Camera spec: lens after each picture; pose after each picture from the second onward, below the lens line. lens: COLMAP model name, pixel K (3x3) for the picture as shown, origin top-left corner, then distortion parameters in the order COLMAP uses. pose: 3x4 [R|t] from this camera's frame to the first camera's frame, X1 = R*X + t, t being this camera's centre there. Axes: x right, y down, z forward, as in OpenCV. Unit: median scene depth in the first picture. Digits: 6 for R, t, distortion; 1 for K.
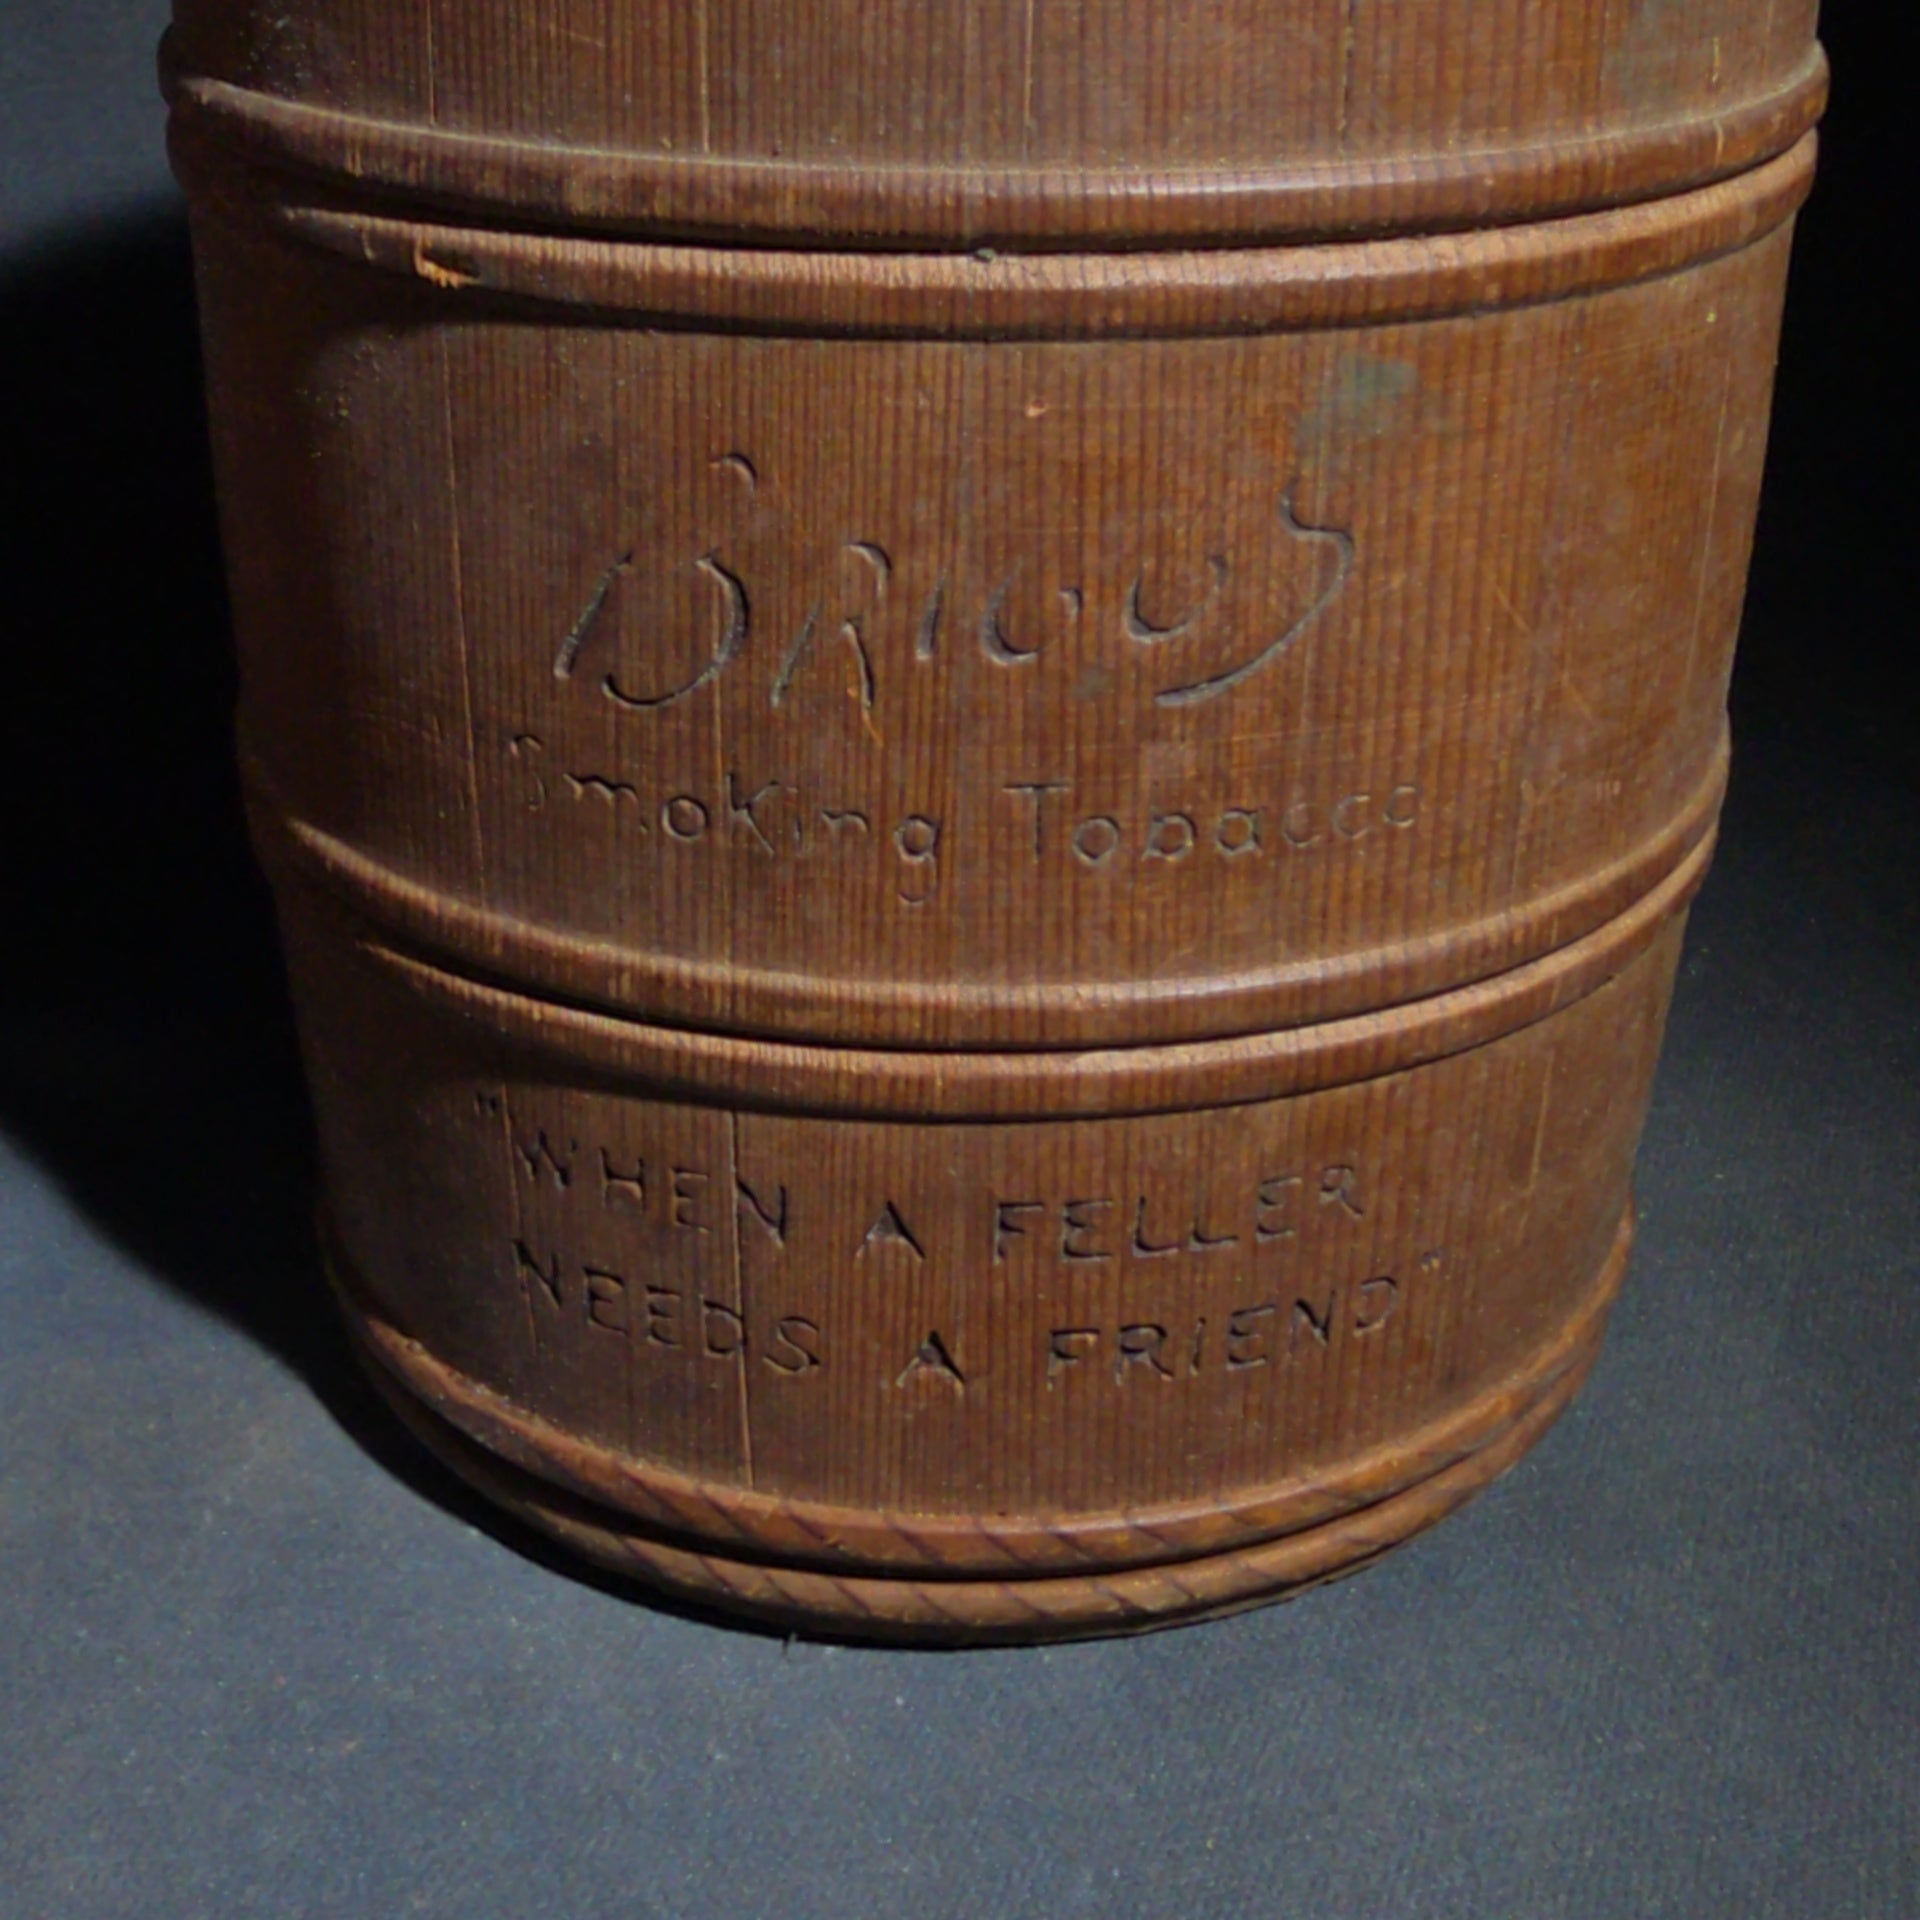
lens RADIAL K [[2784.2, 0, 950.3], [0, 2784.2, 948.1], [0, 0, 1]] dist [-0.015794, 0.000000]
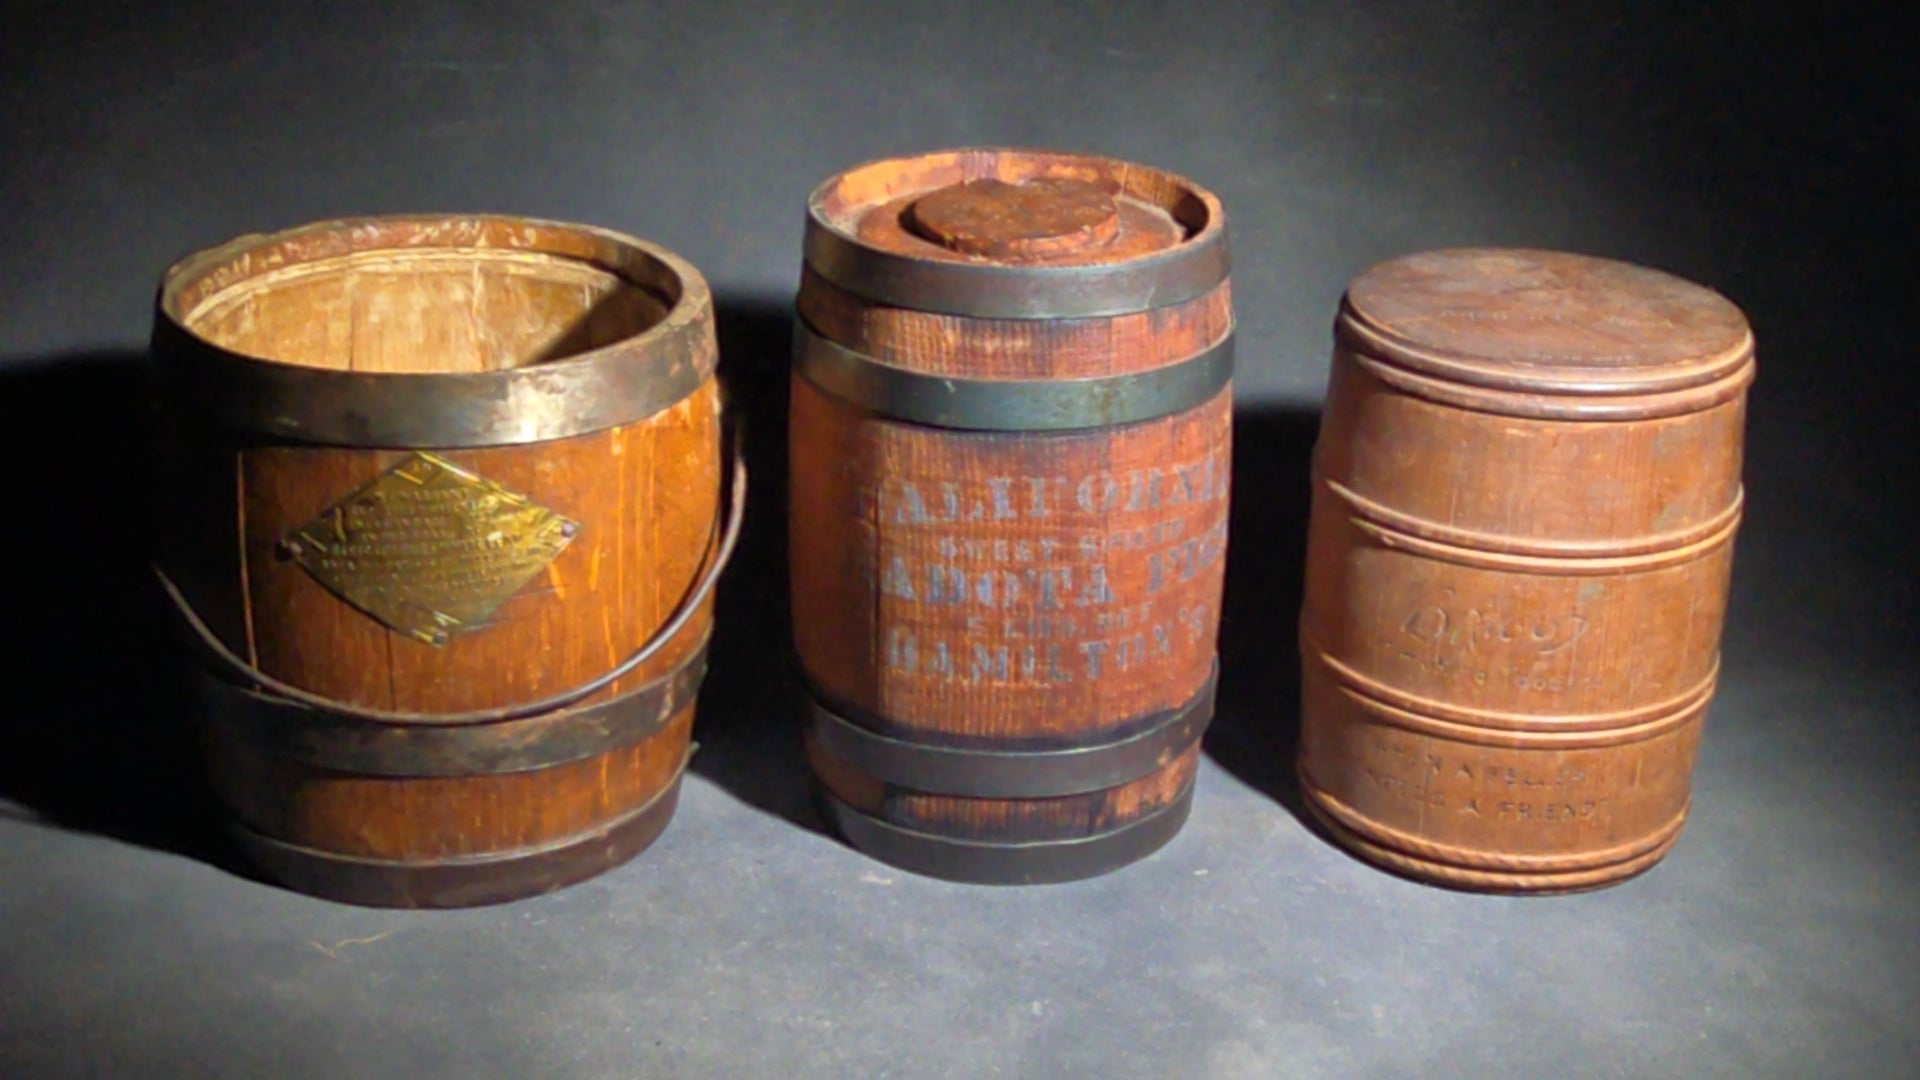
lens RADIAL K [[2760.1, 0, 919.8], [0, 2760.1, 535.8], [0, 0, 1]] dist [-0.031021, 0.000000]
pose [[0.967044, 0.106098, -0.231449, 0.109410], [-0.126021, 0.989336, -0.073025, 0.161358], [0.221233, 0.099786, 0.970102, -3.263994]]
